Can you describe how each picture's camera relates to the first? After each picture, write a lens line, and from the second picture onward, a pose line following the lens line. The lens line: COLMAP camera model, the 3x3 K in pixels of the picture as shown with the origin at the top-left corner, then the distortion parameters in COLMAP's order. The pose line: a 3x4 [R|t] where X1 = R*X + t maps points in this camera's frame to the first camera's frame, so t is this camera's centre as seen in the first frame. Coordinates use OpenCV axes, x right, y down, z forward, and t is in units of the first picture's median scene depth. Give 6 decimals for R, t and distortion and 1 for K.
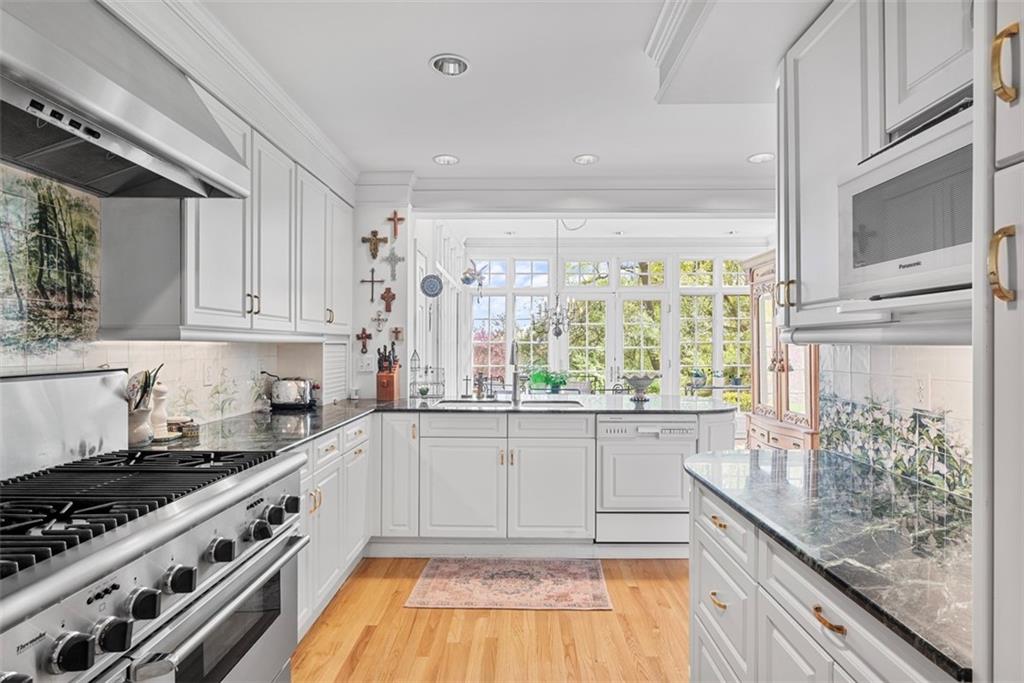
lens RADIAL K [[518.2, 0, 512.7], [0, 518.2, 345.2], [0, 0, 1]] dist [-0.003108, 0.001106]
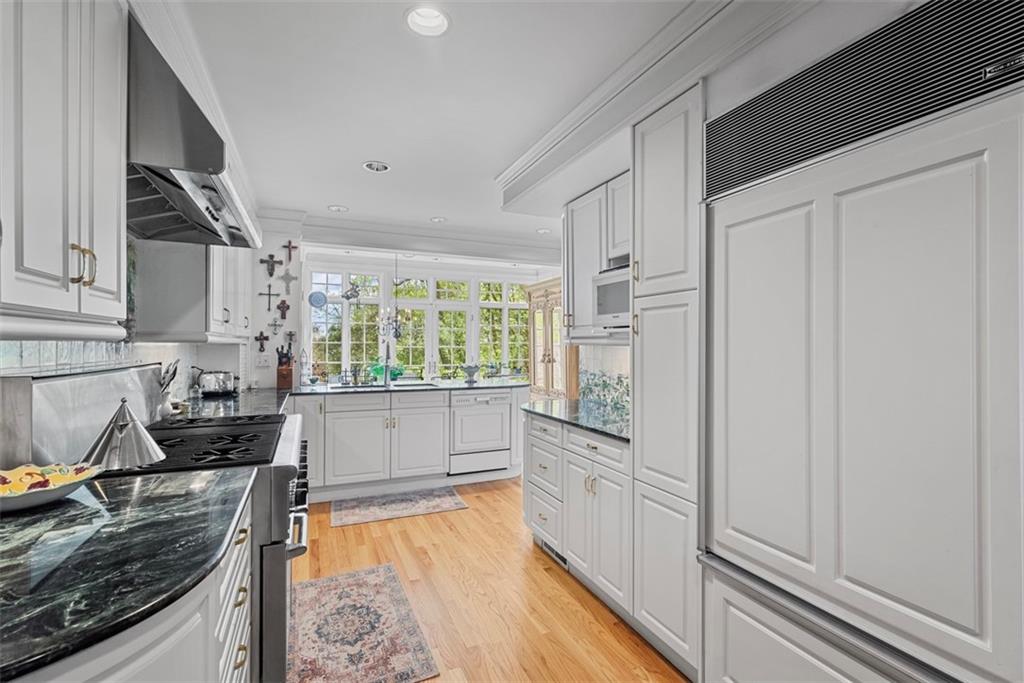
lens RADIAL K [[462.0, 0, 511.8], [0, 462.0, 341.7], [0, 0, 1]] dist [-0.002614, -0.000295]
pose [[0.911976, 0.003197, 0.410230, -0.247537], [-0.000507, 0.999978, -0.006664, -0.001888], [-0.410242, 0.005870, 0.911958, -0.337605]]
